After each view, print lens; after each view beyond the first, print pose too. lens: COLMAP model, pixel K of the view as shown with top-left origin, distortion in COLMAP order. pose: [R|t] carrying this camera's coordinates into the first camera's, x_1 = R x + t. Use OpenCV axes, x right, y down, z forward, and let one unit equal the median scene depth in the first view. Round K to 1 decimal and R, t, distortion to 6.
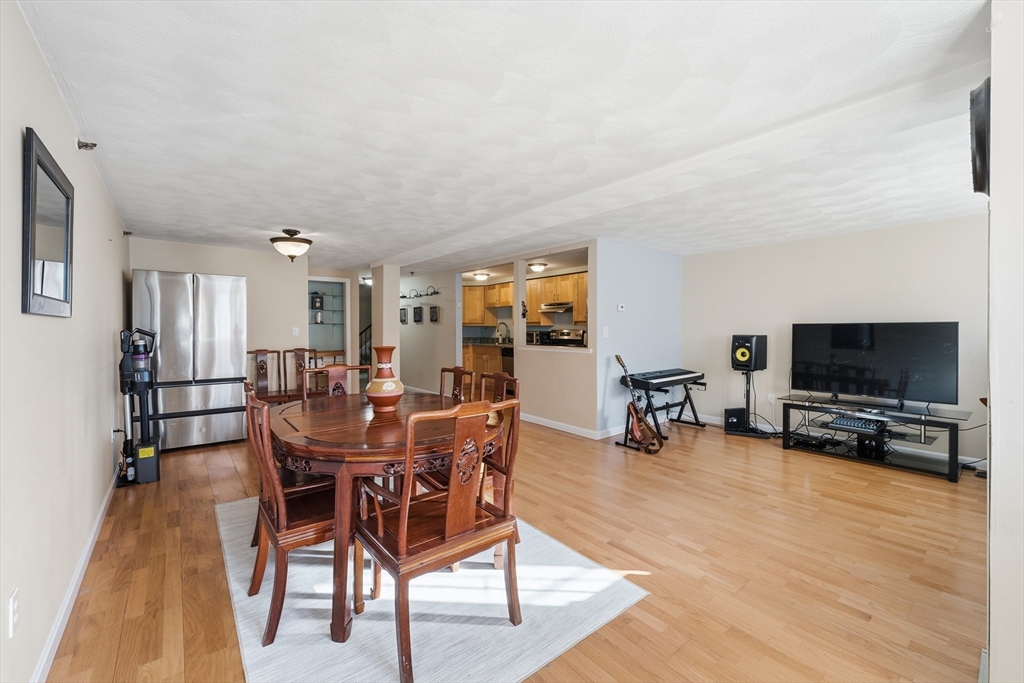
lens RADIAL K [[413.6, 0, 512.2], [0, 413.6, 331.8], [0, 0, 1]] dist [-0.002787, 0.000086]
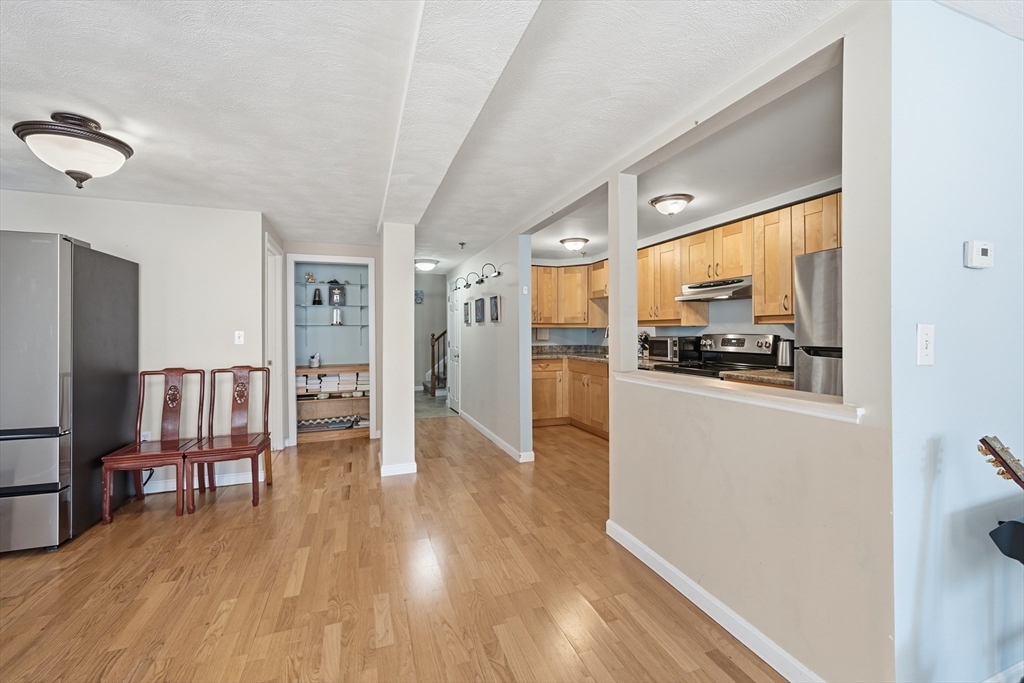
lens RADIAL K [[421.0, 0, 513.4], [0, 421.0, 334.4], [0, 0, 1]] dist [0.000381, -0.000151]
pose [[0.945268, -0.000630, -0.326294, 0.064742], [0.000139, 0.999999, -0.001528, -0.005509], [0.326295, 0.001399, 0.945267, 0.648925]]
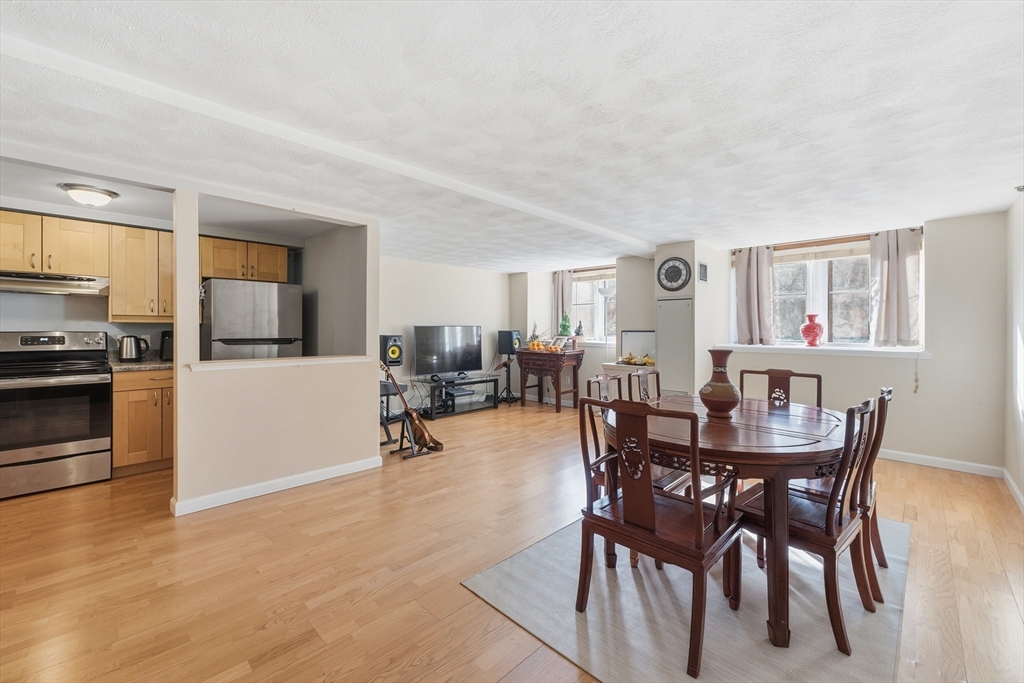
lens RADIAL K [[413.6, 0, 512.2], [0, 413.6, 331.8], [0, 0, 1]] dist [-0.002787, 0.000086]
pose [[-0.112490, -0.005712, 0.993636, -0.611943], [0.004436, 0.999971, 0.006250, -0.007403], [-0.993643, 0.005111, -0.112461, 0.801412]]
